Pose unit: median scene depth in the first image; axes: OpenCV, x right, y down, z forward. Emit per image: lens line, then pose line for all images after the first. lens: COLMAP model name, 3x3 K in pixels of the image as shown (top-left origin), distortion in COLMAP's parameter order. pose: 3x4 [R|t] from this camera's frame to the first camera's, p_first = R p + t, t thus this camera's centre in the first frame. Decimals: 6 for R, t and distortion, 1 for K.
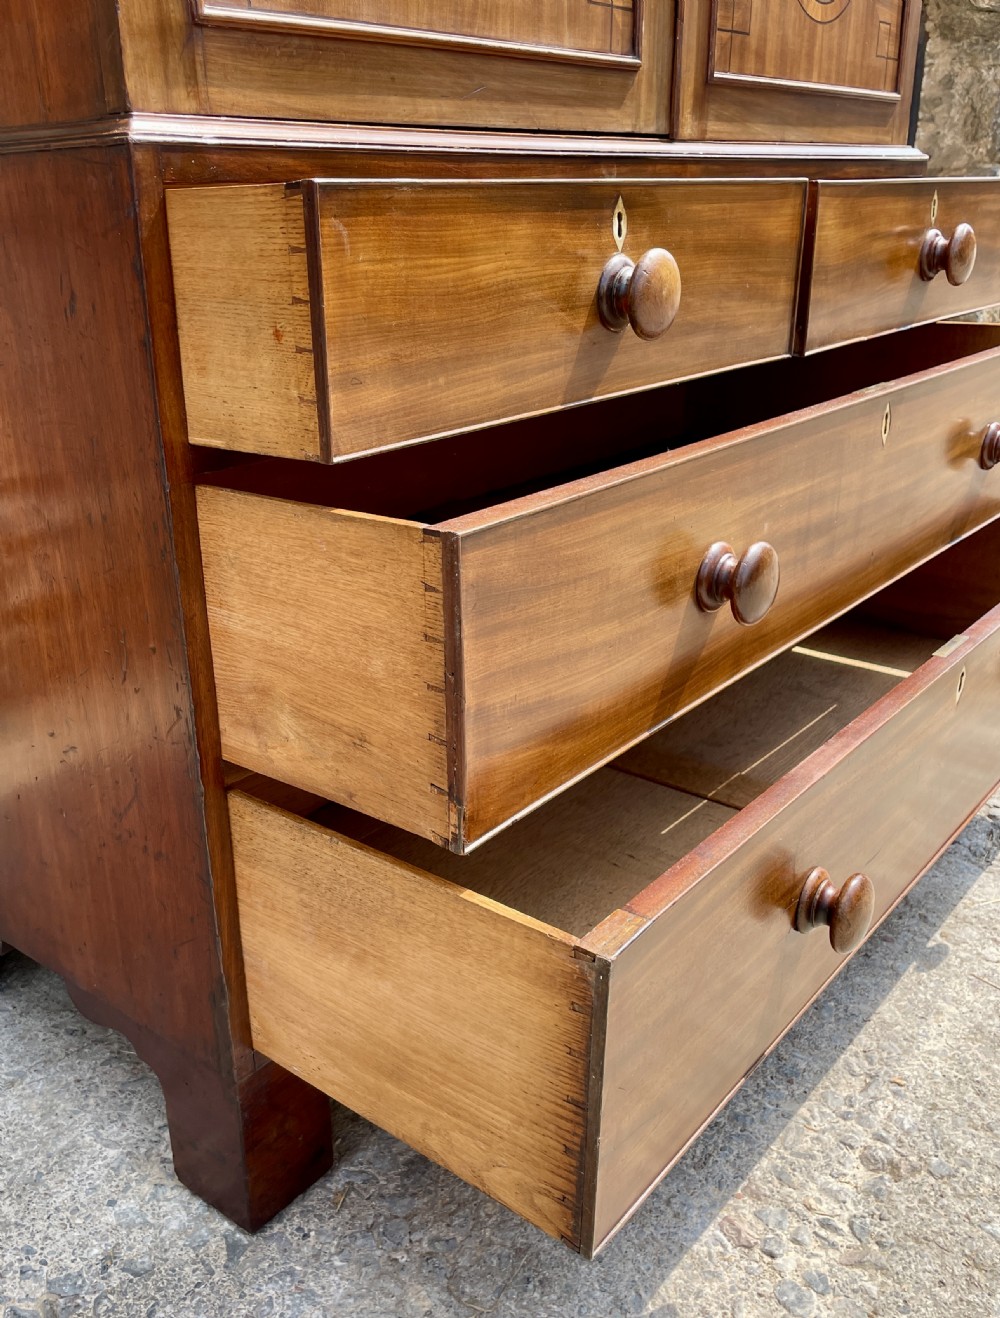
lens RADIAL K [[1185.0, 0, 424.6], [0, 1185.0, 695.7], [0, 0, 1]] dist [0.090173, -0.136317]
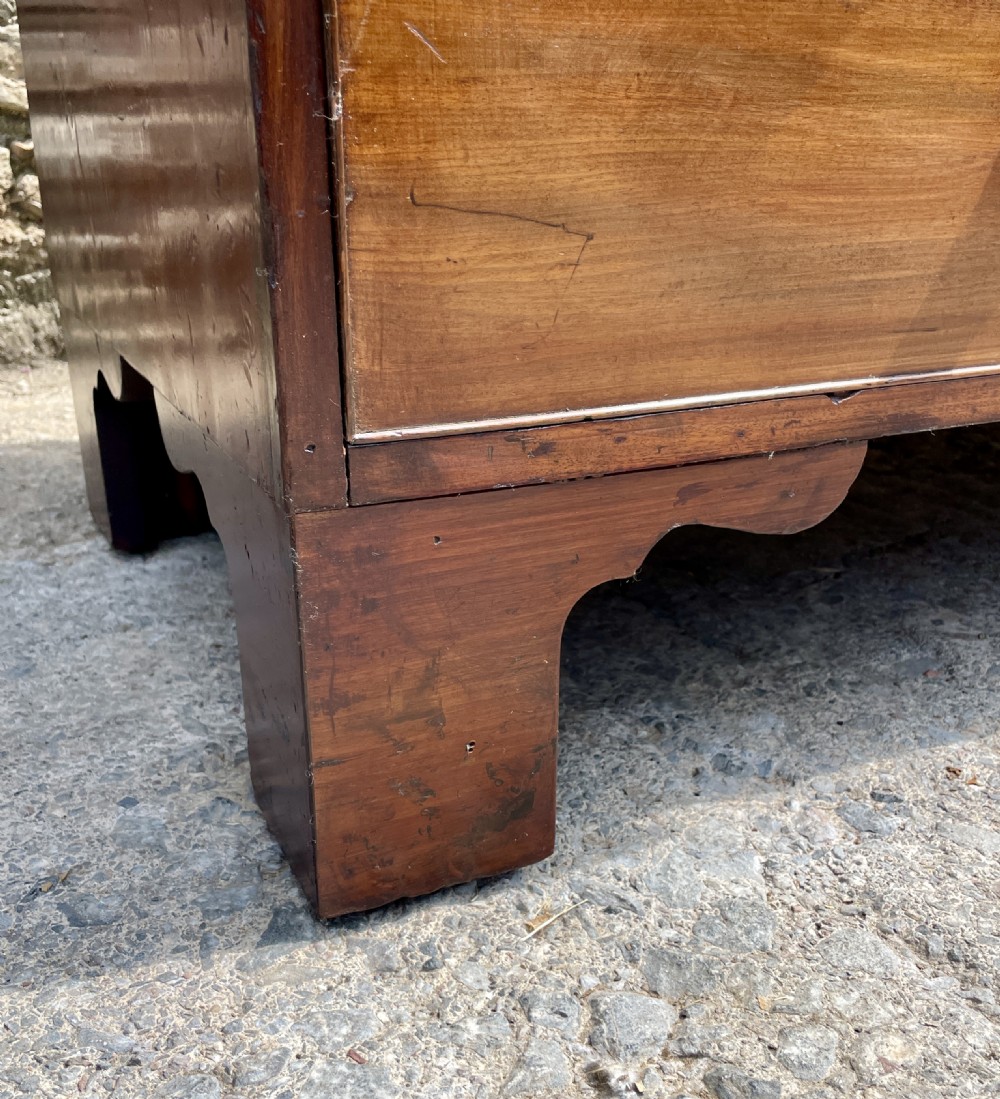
lens RADIAL K [[1197.9, 0, 498.1], [0, 1197.9, 628.4], [0, 0, 1]] dist [0.010587, -0.004752]
pose [[0.907386, 0.186702, -0.376554, 0.059789], [-0.182612, 0.982067, 0.046884, 0.305099], [0.378554, 0.026221, 0.925208, 0.602878]]
